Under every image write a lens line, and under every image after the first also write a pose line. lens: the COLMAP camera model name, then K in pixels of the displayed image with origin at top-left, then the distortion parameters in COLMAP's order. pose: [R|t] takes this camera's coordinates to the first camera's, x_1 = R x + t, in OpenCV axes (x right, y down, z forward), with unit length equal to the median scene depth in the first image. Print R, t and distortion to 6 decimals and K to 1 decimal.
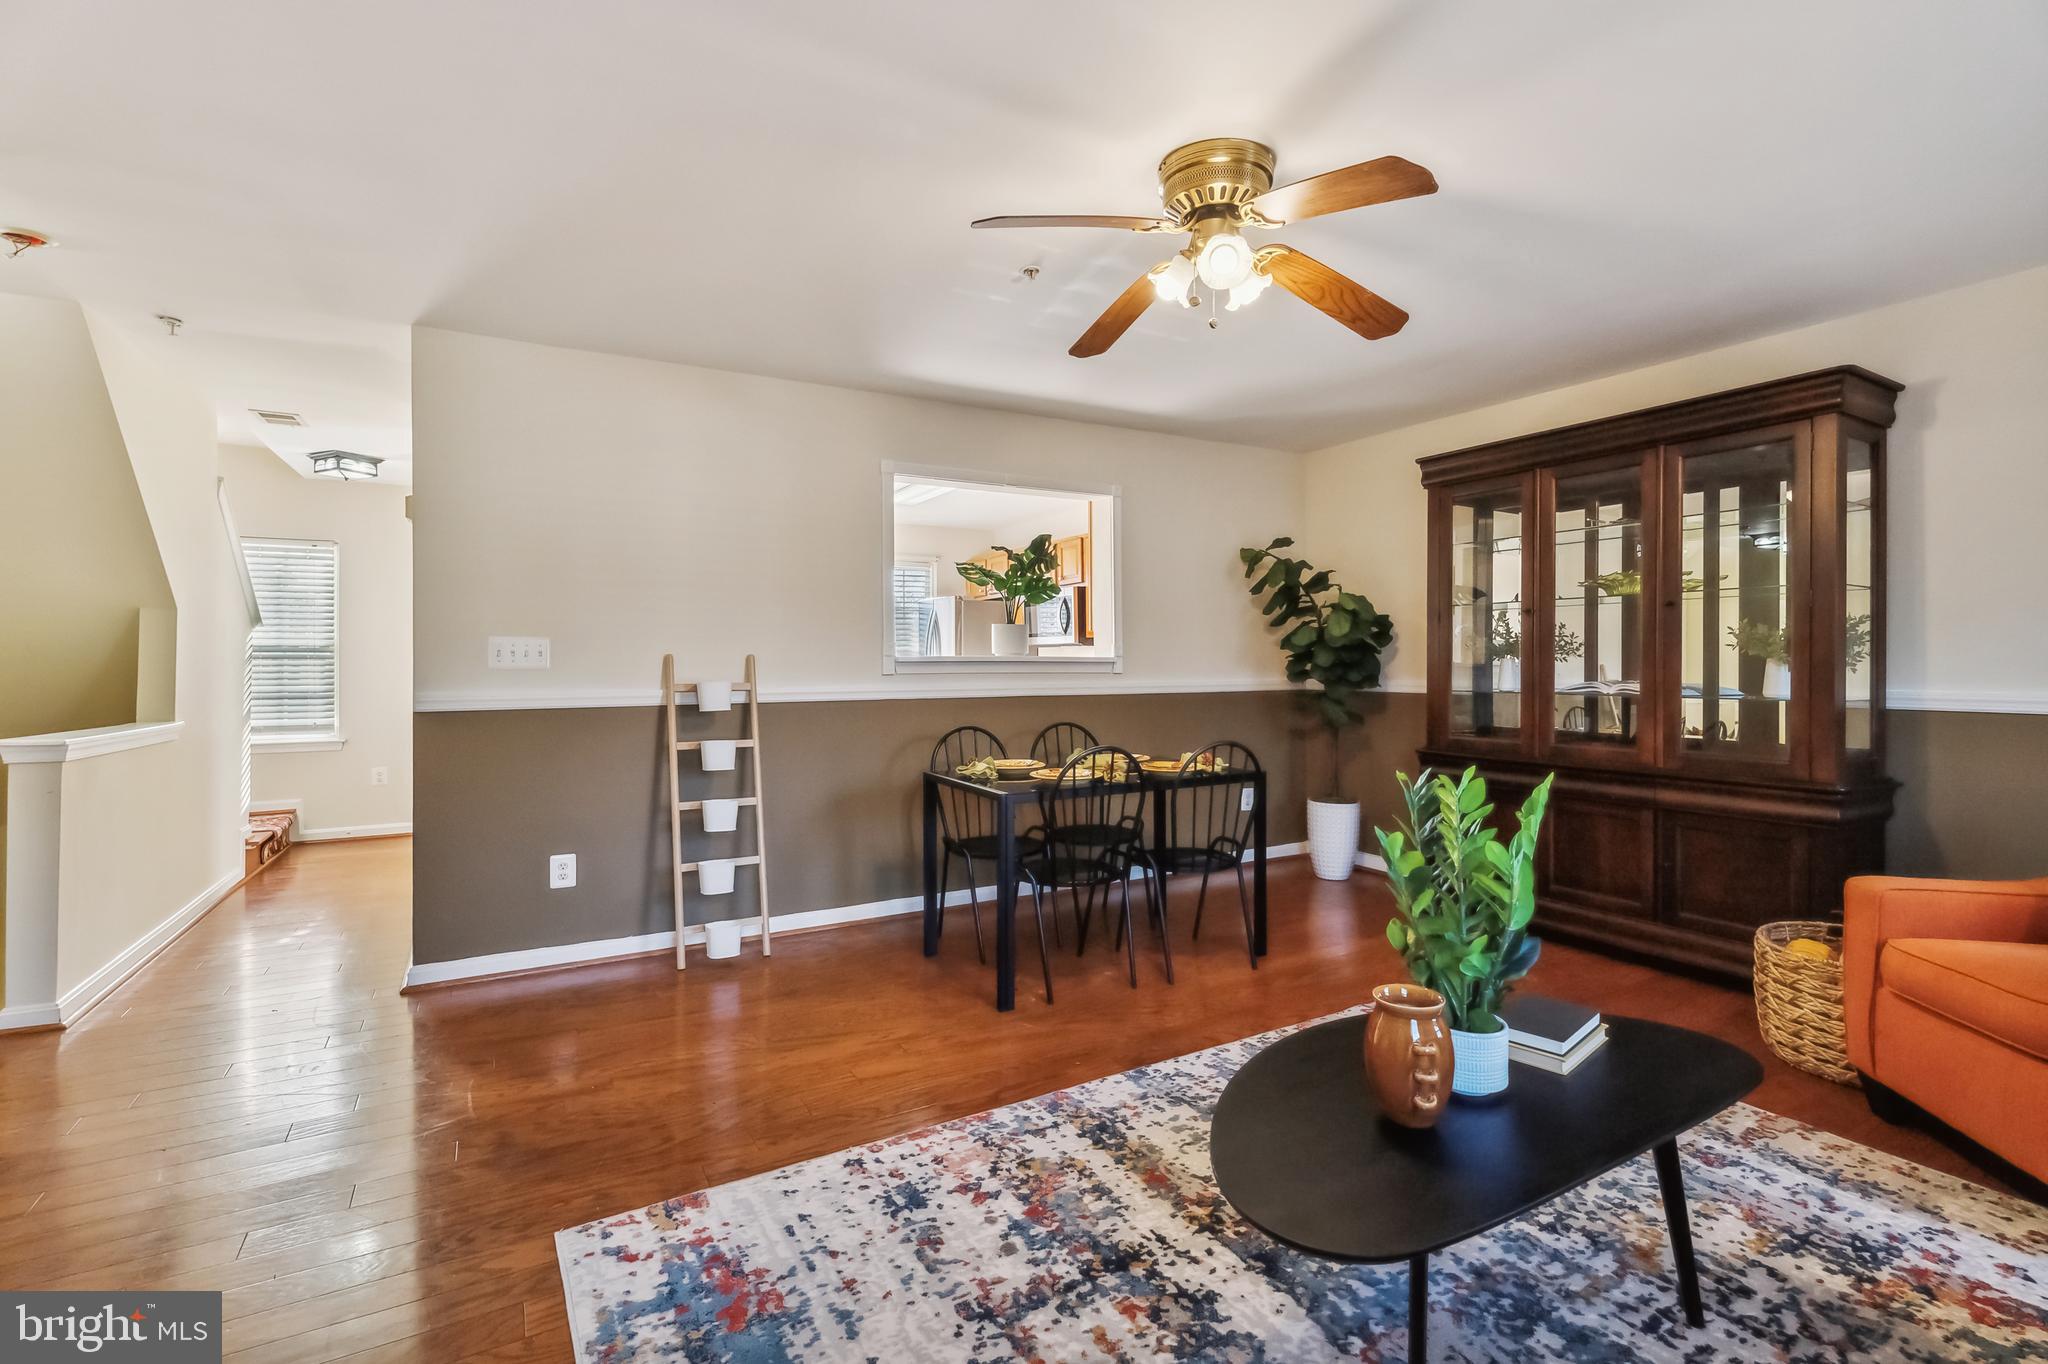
lens RADIAL K [[931.5, 0, 1032.2], [0, 931.5, 673.9], [0, 0, 1]] dist [0.003319, 0.000899]
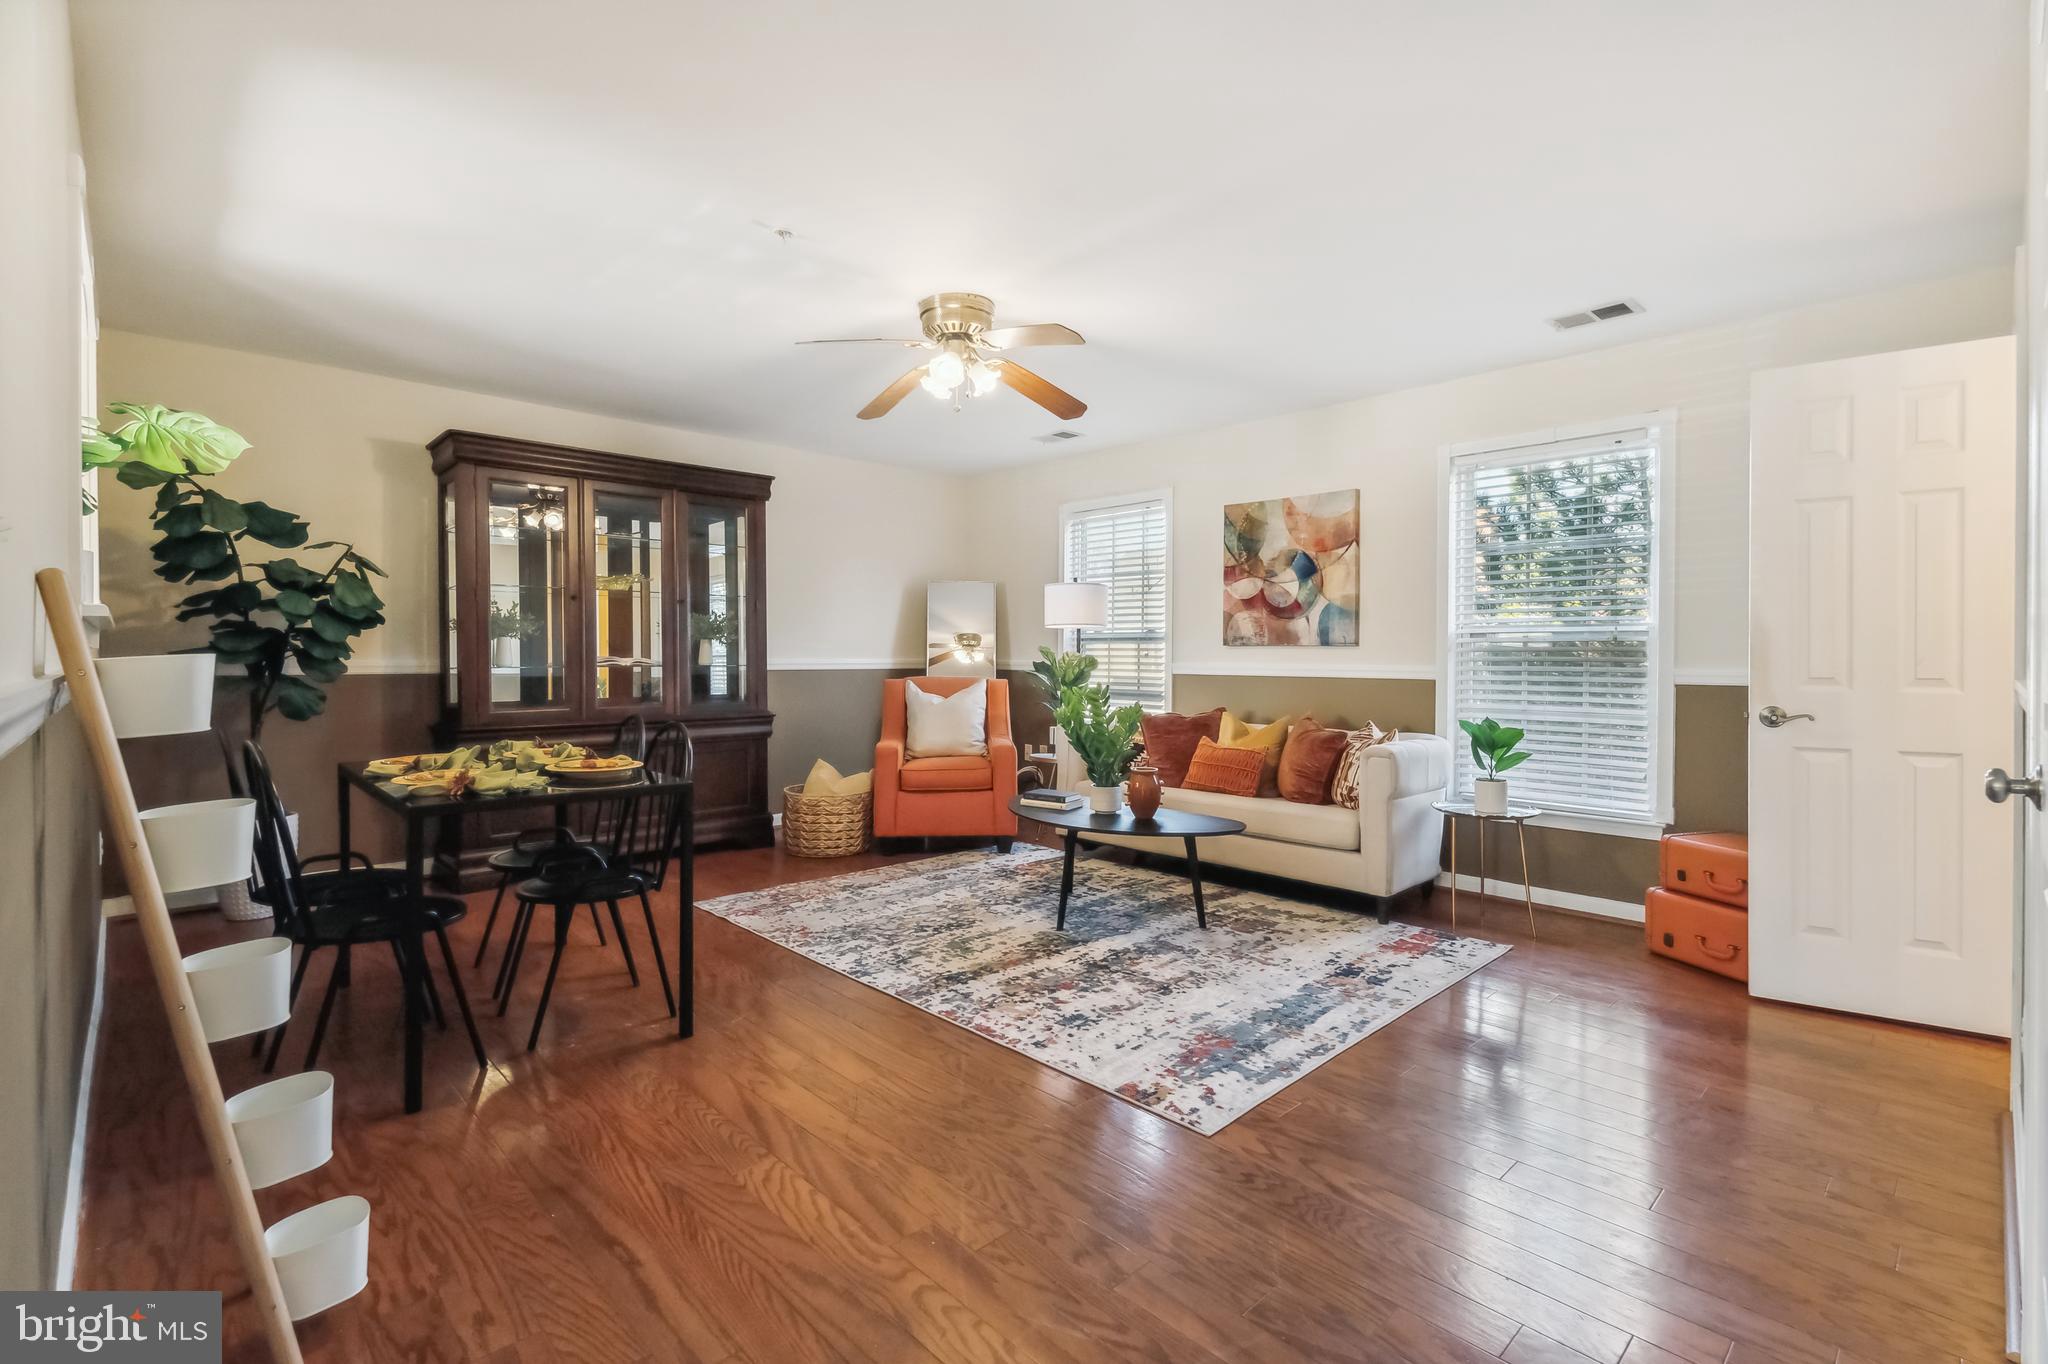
lens RADIAL K [[931.5, 0, 1025.1], [0, 931.5, 667.3], [0, 0, 1]] dist [0.003319, 0.000899]
pose [[-0.228578, -0.012451, 0.973446, -1.497612], [0.009996, 0.999835, 0.015136, 0.016219], [-0.973474, 0.013190, -0.228416, 1.418266]]
